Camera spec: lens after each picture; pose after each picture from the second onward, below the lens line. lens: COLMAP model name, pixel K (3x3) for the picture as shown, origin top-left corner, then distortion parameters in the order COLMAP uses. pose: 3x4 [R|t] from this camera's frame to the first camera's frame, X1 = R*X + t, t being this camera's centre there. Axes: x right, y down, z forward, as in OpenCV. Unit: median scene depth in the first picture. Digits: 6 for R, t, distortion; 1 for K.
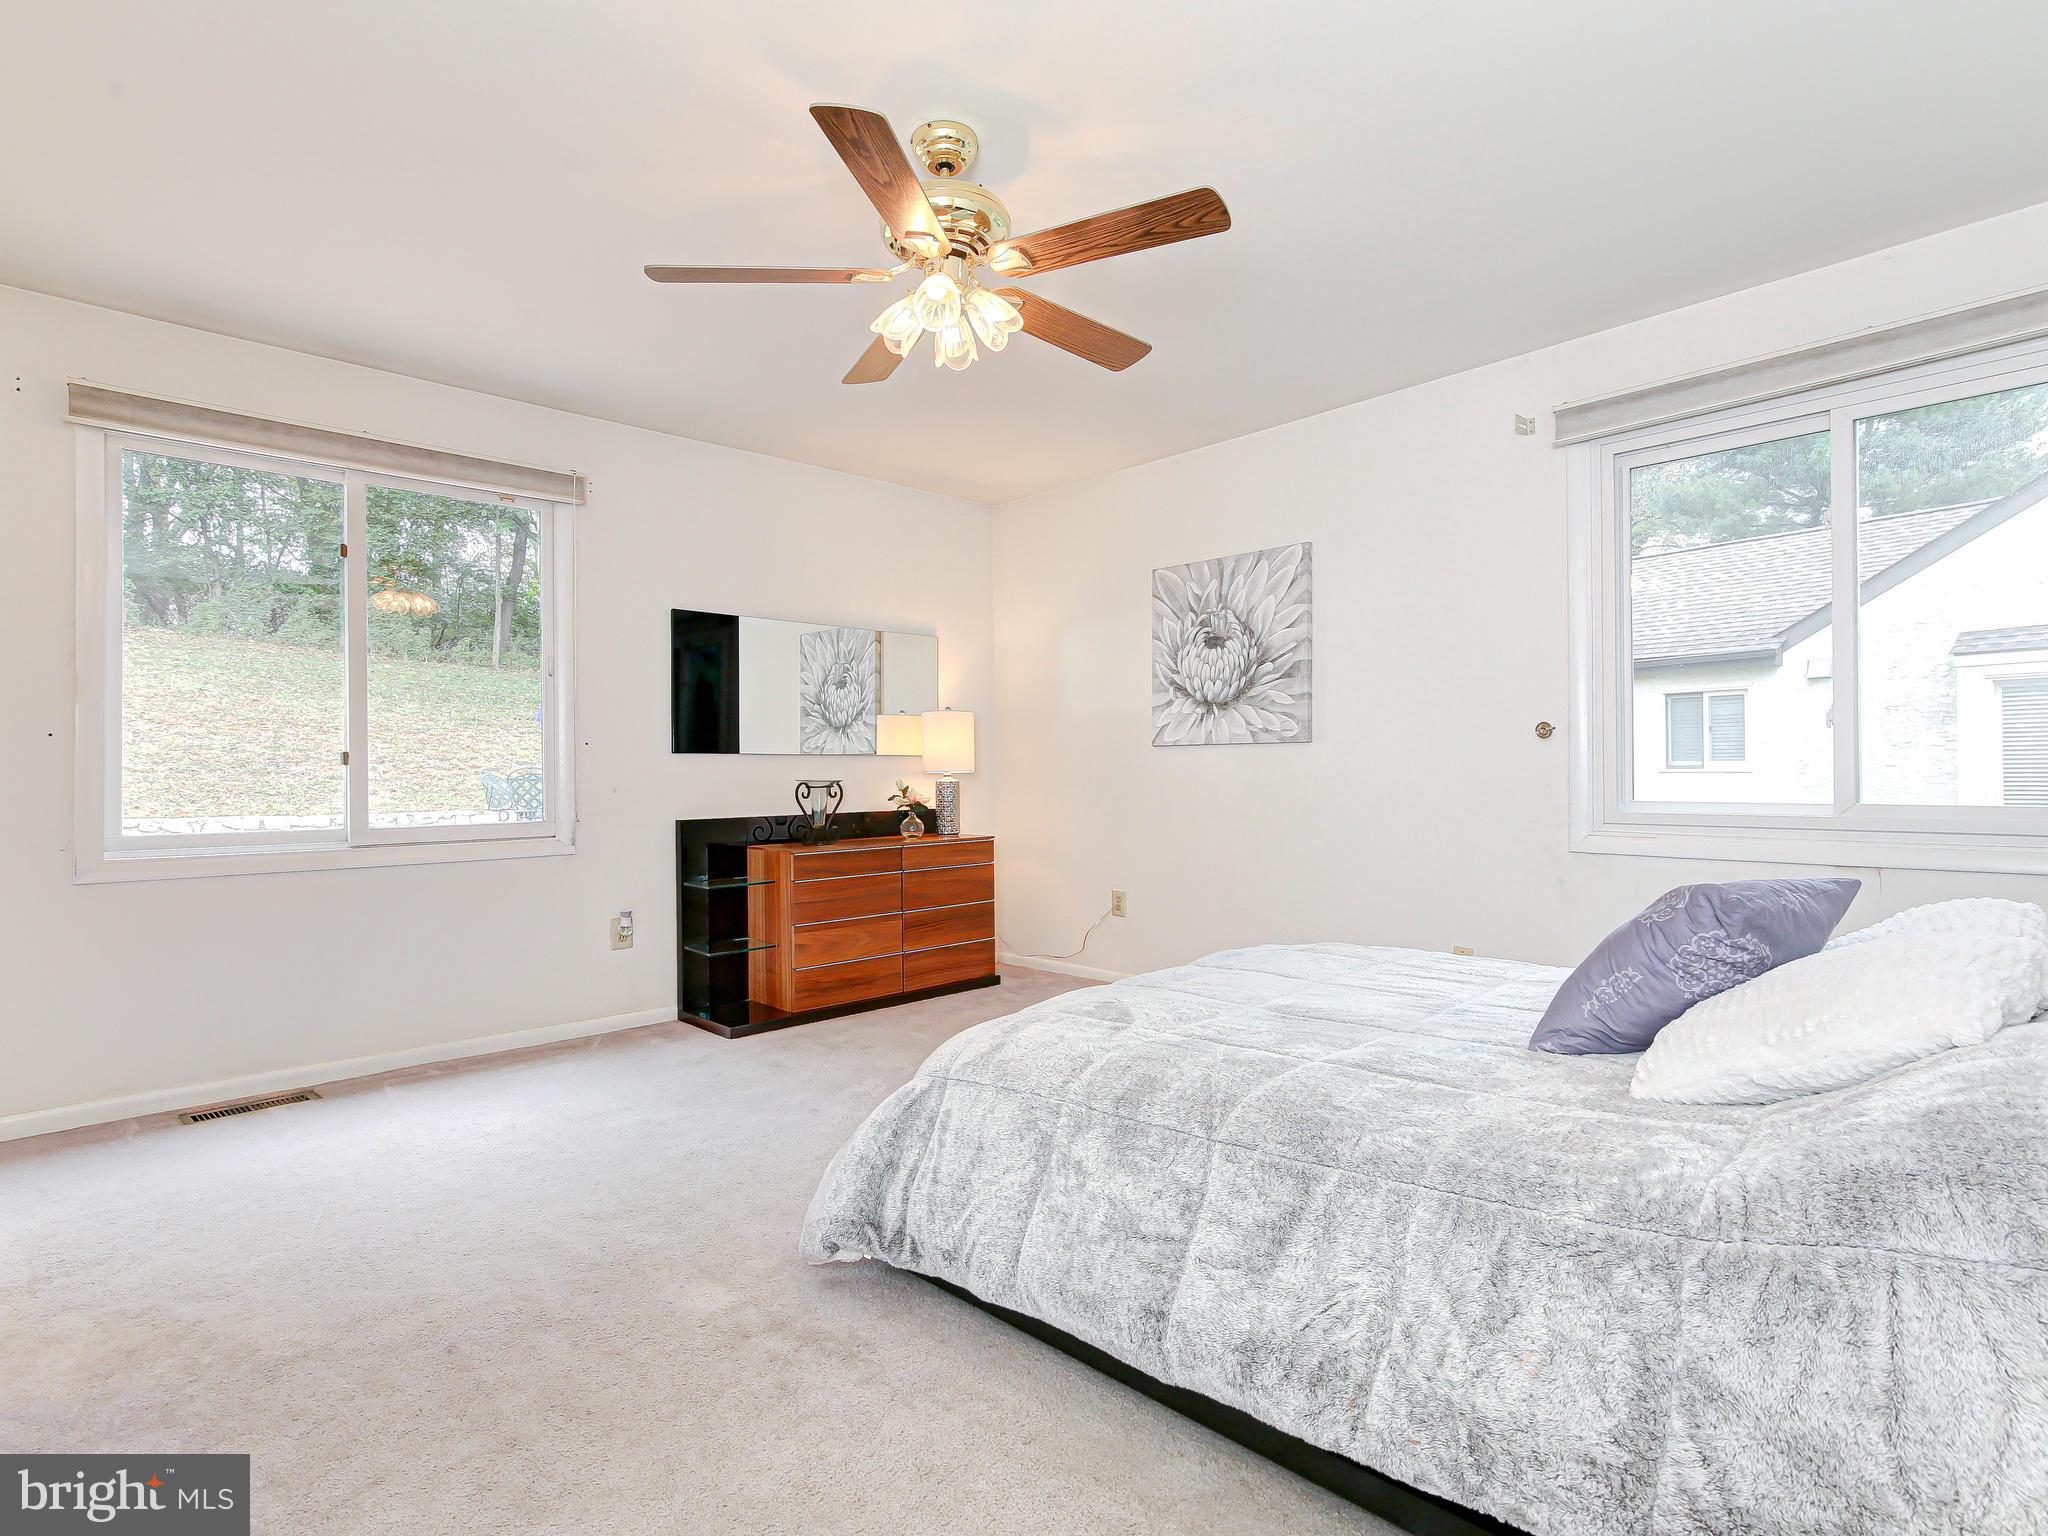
lens RADIAL K [[1032.8, 0, 1008.2], [0, 1032.8, 762.1], [0, 0, 1]] dist [0.001904, 0.000623]
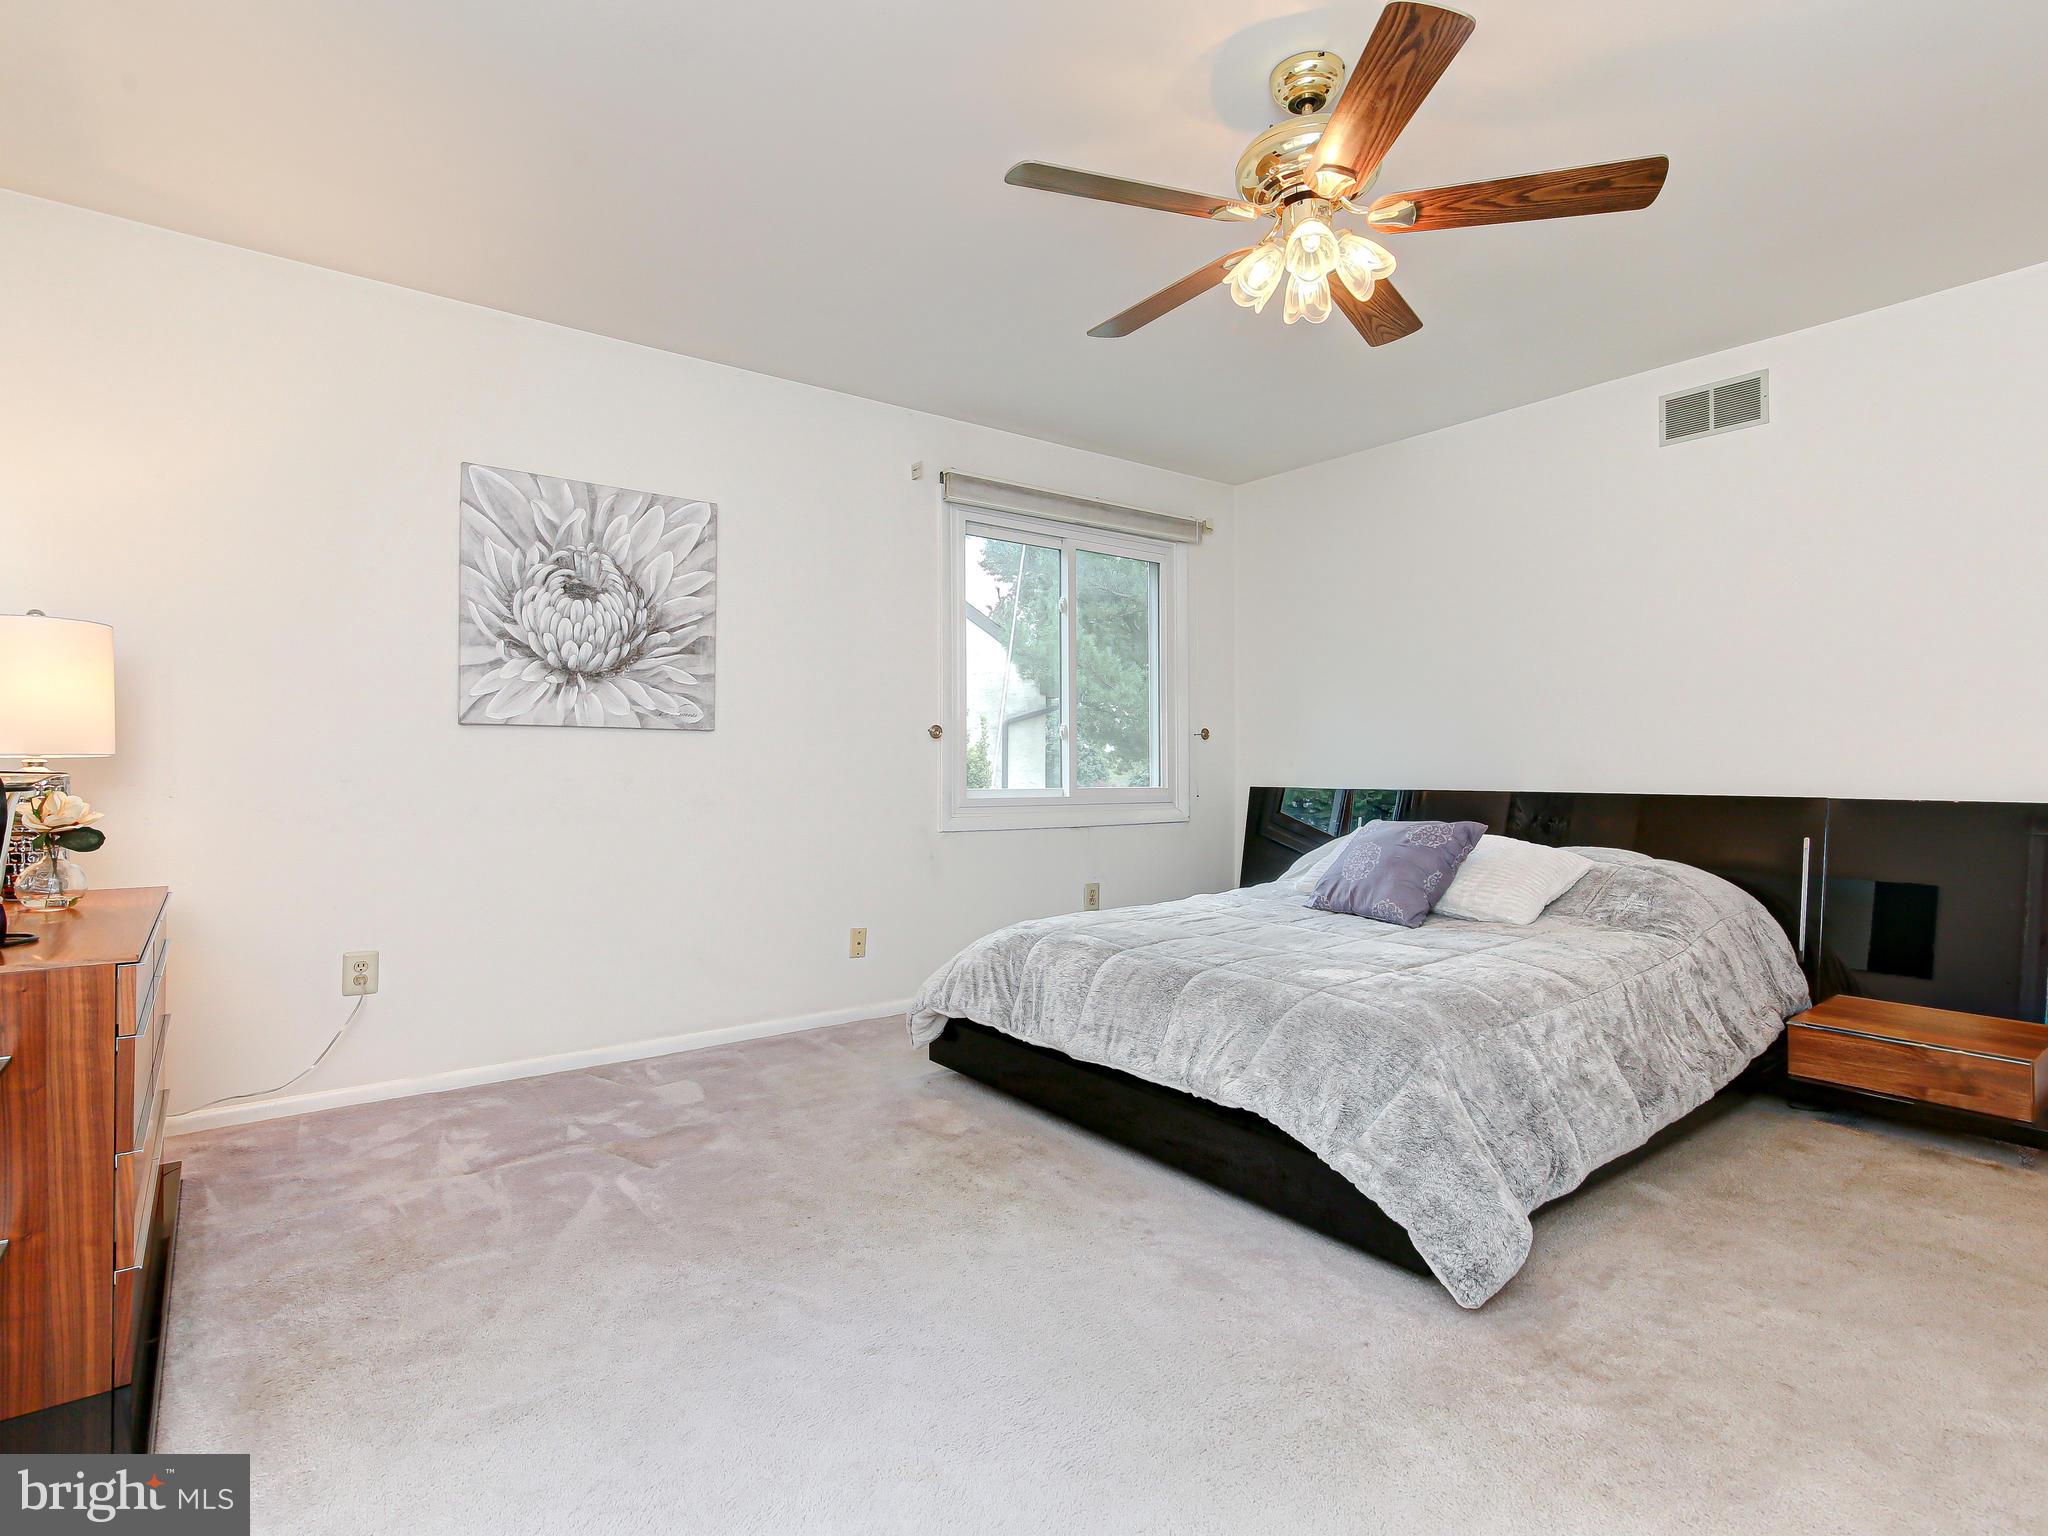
lens RADIAL K [[1032.8, 0, 1008.2], [0, 1032.8, 762.1], [0, 0, 1]] dist [0.001904, 0.000623]
pose [[0.120110, 0.020023, 0.992559, -0.517737], [-0.008650, 0.999780, -0.019122, 0.020736], [-0.992723, -0.006289, 0.120257, 0.605981]]
